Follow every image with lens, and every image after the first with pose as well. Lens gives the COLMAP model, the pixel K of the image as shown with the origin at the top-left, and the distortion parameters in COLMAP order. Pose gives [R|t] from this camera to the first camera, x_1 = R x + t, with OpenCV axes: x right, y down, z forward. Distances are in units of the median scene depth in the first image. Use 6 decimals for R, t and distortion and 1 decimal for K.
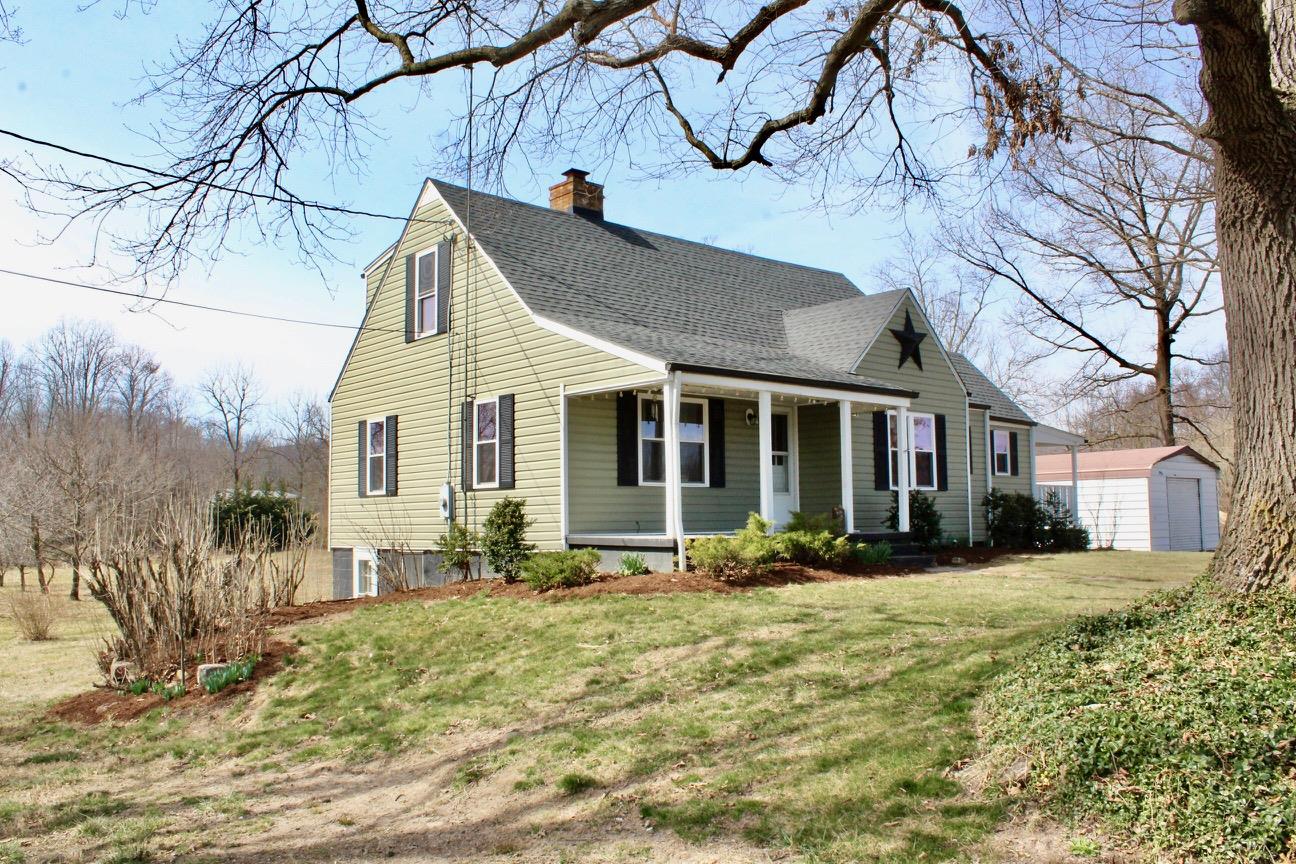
lens RADIAL K [[1074.6, 0, 648.0], [0, 1074.6, 432.0], [0, 0, 1]] dist [-0.160831, 0.137415]
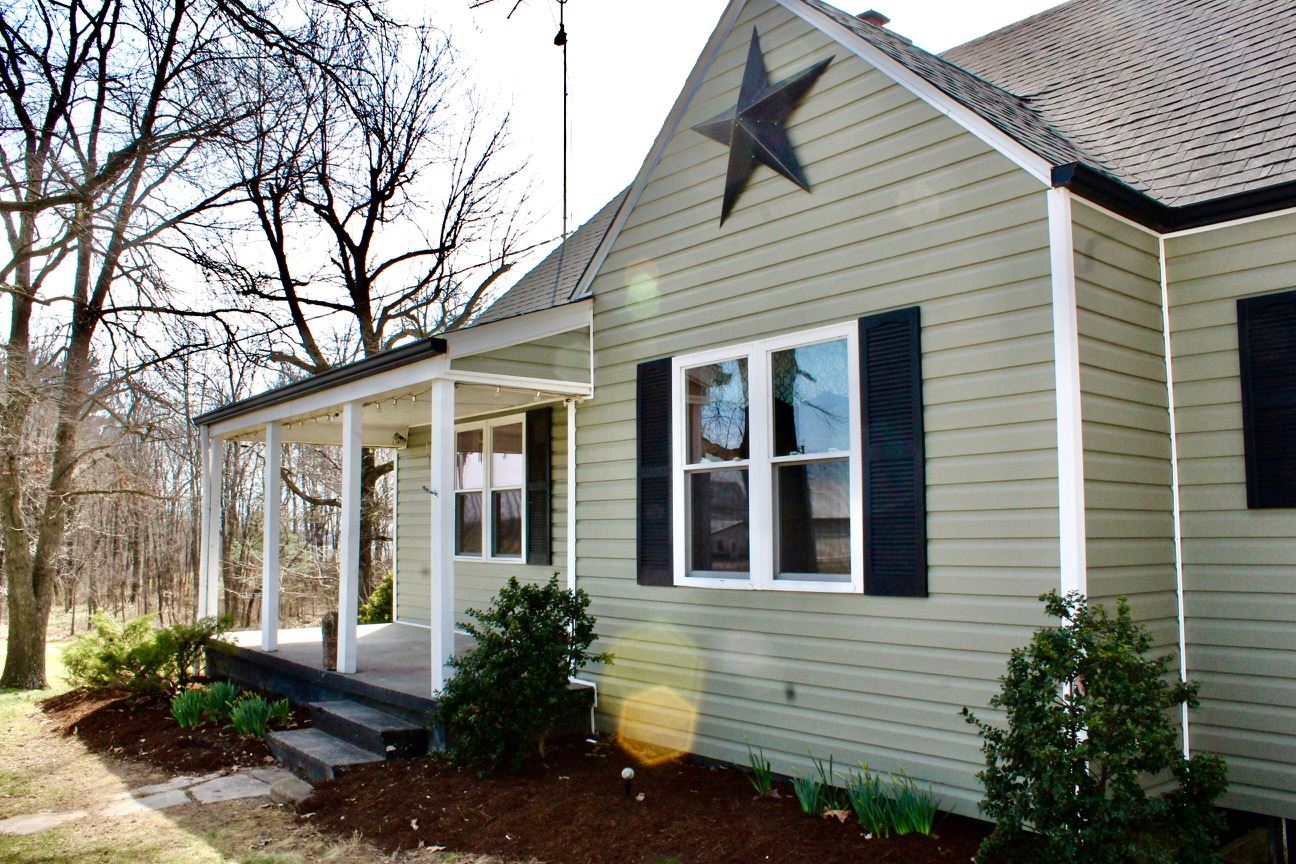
lens RADIAL K [[1074.6, 0, 648.0], [0, 1074.6, 432.0], [0, 0, 1]] dist [-0.160831, 0.137415]
pose [[-0.058075, -0.087519, -0.994469, 0.549437], [0.083123, 0.992267, -0.092179, 0.034123], [0.994846, -0.088017, -0.050351, 0.957791]]
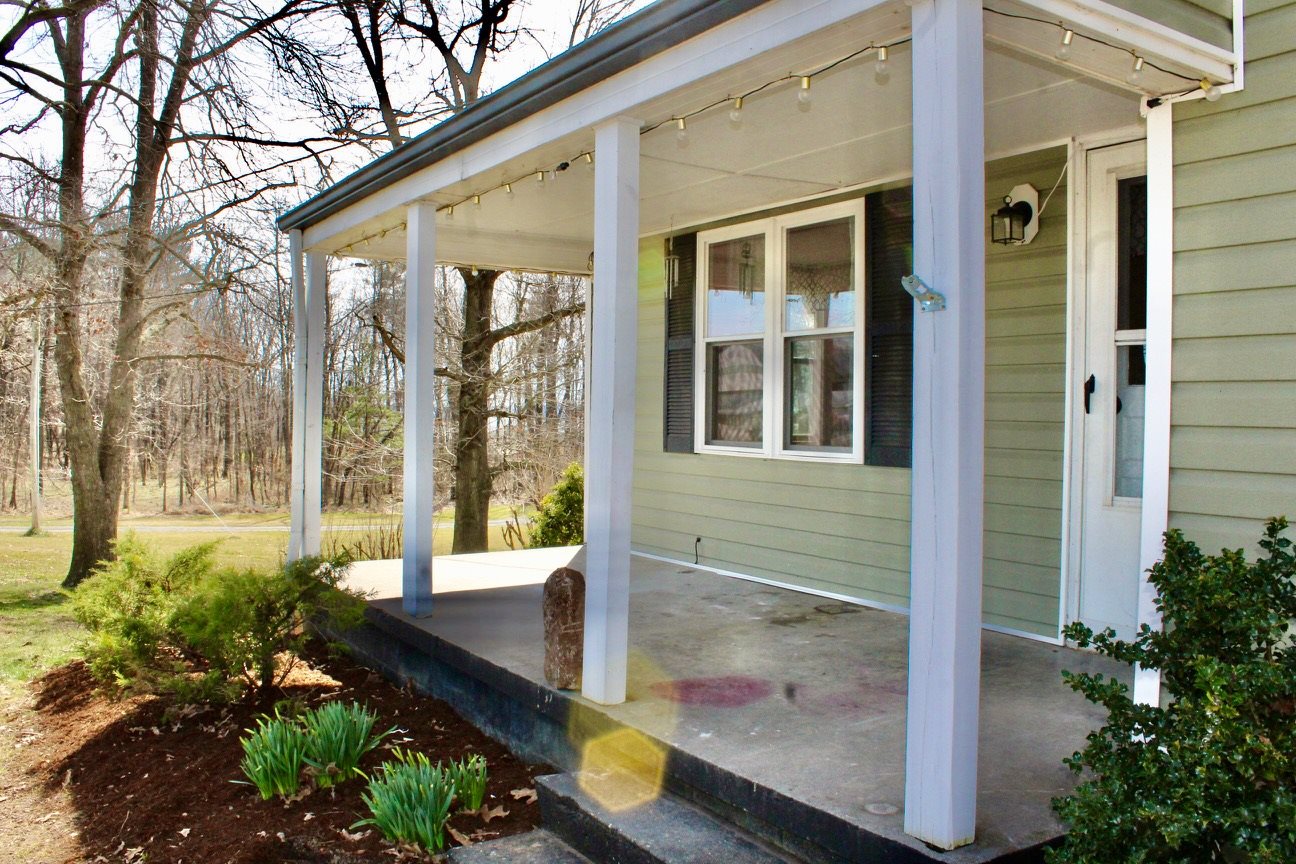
lens RADIAL K [[1074.6, 0, 648.0], [0, 1074.6, 432.0], [0, 0, 1]] dist [-0.160831, 0.137415]
pose [[-0.134962, 0.023611, -0.990569, 0.337091], [0.066191, 0.997698, 0.014763, 0.028013], [0.988637, -0.063574, -0.136215, 0.852661]]
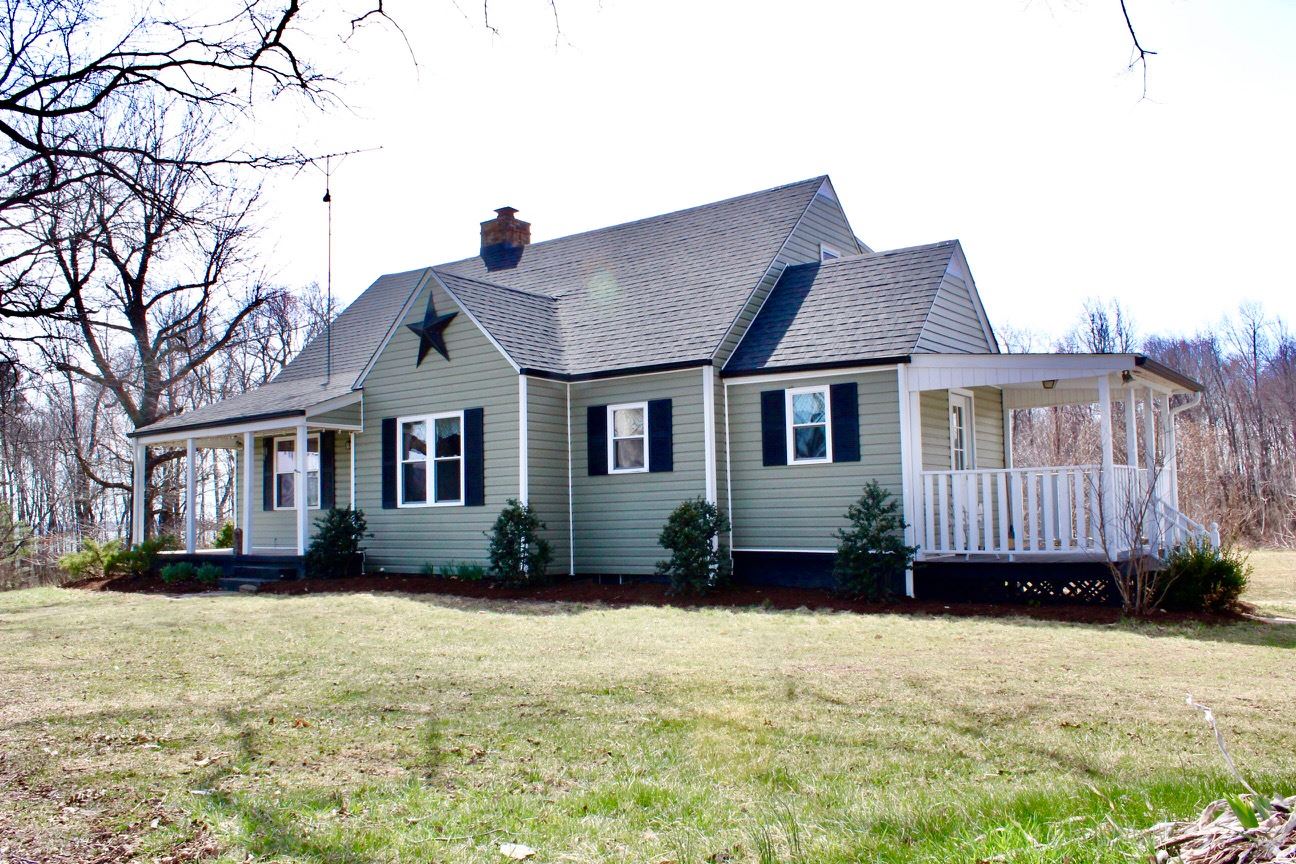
lens RADIAL K [[1074.6, 0, 648.0], [0, 1074.6, 432.0], [0, 0, 1]] dist [-0.160831, 0.137415]
pose [[0.206670, -0.074681, -0.975556, 1.080323], [0.097706, 0.993674, -0.055369, 0.057637], [0.973520, -0.083874, 0.212660, 0.963520]]
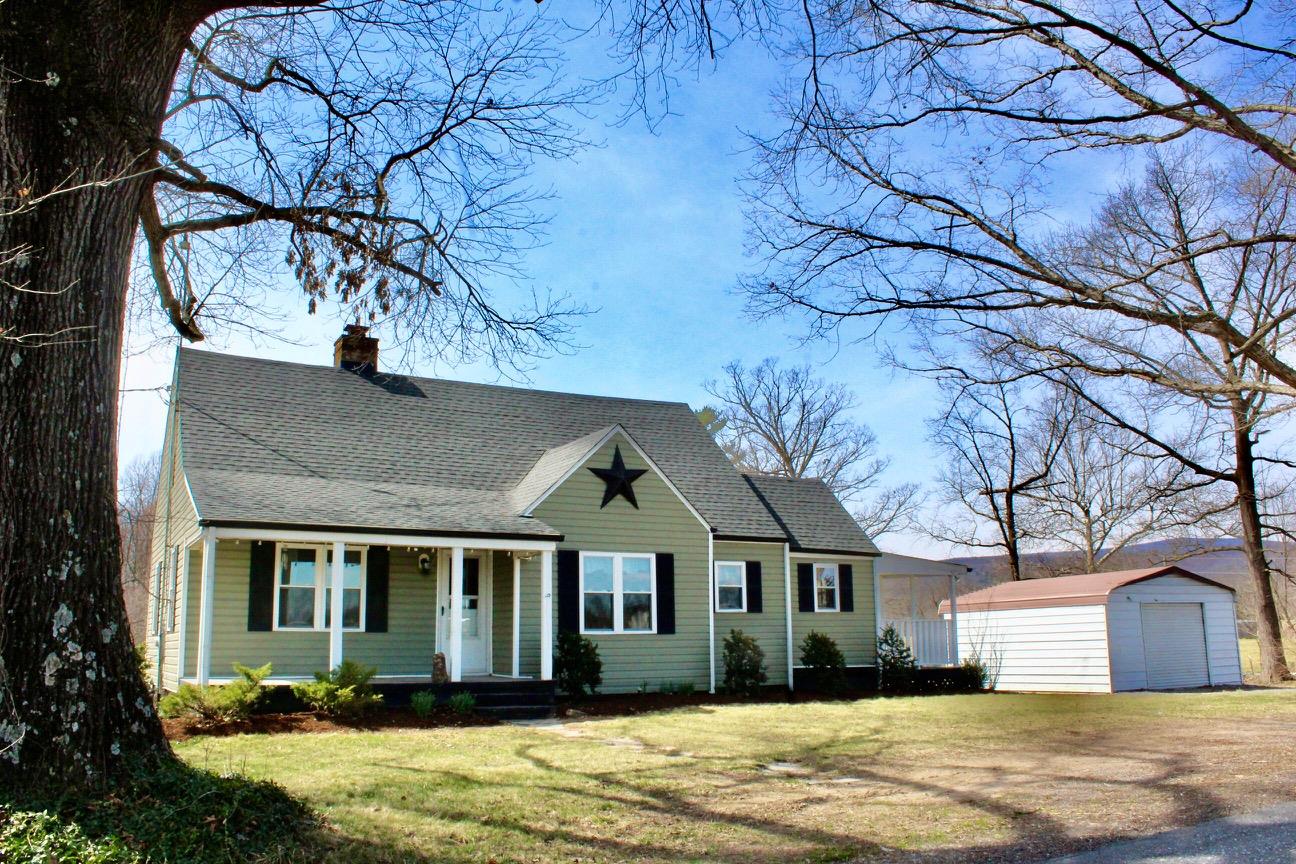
lens RADIAL K [[1074.6, 0, 648.0], [0, 1074.6, 432.0], [0, 0, 1]] dist [-0.160831, 0.137415]
pose [[0.975359, -0.045518, -0.215876, 0.476590], [0.021163, 0.993277, -0.113815, -0.015457], [0.219605, 0.106442, 0.969765, 0.051441]]
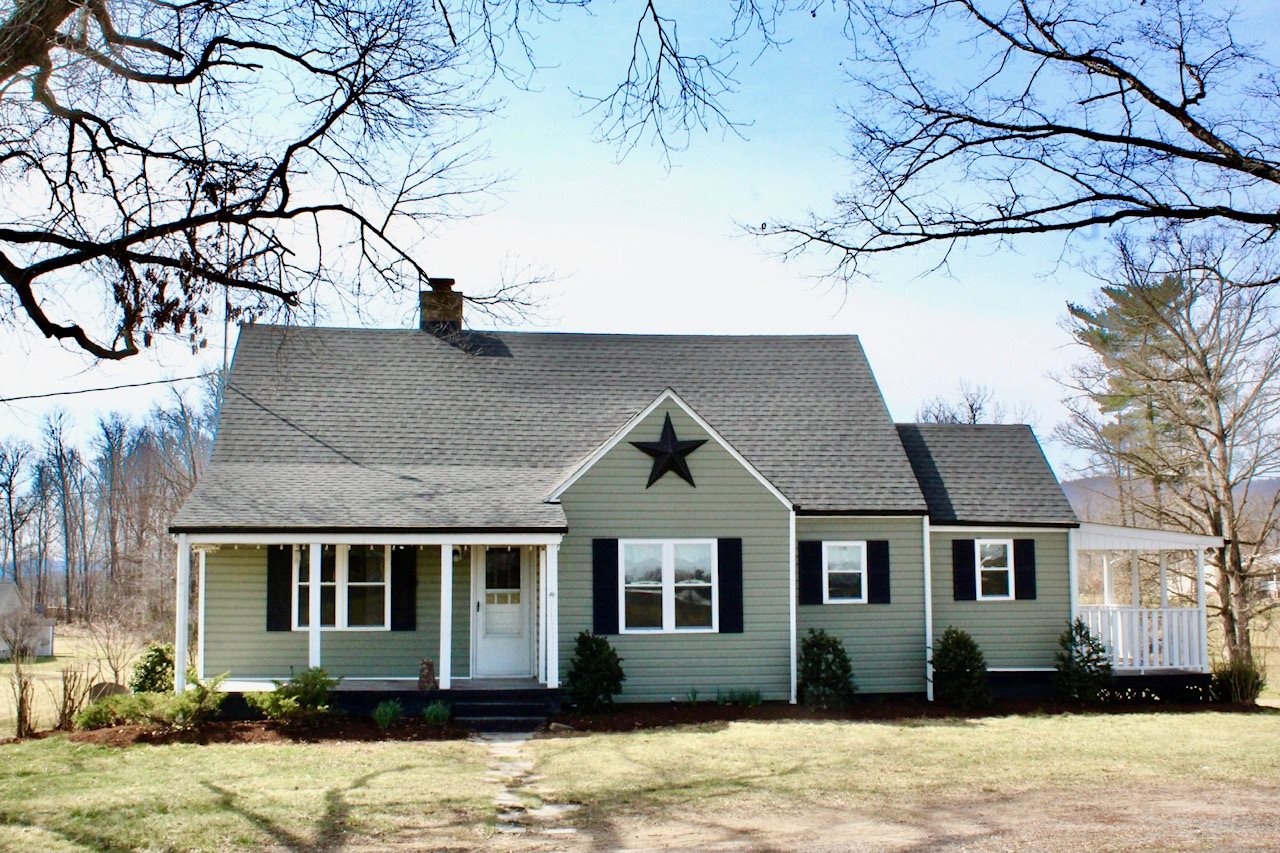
lens RADIAL K [[1423.7, 0, 640.0], [0, 1423.7, 426.5], [0, 0, 1]] dist [-0.088933, 0.002559]
pose [[0.826850, -0.062082, -0.558986, 0.834118], [0.044424, 0.997993, -0.045128, -0.055421], [0.560666, 0.012481, 0.827948, 0.066698]]
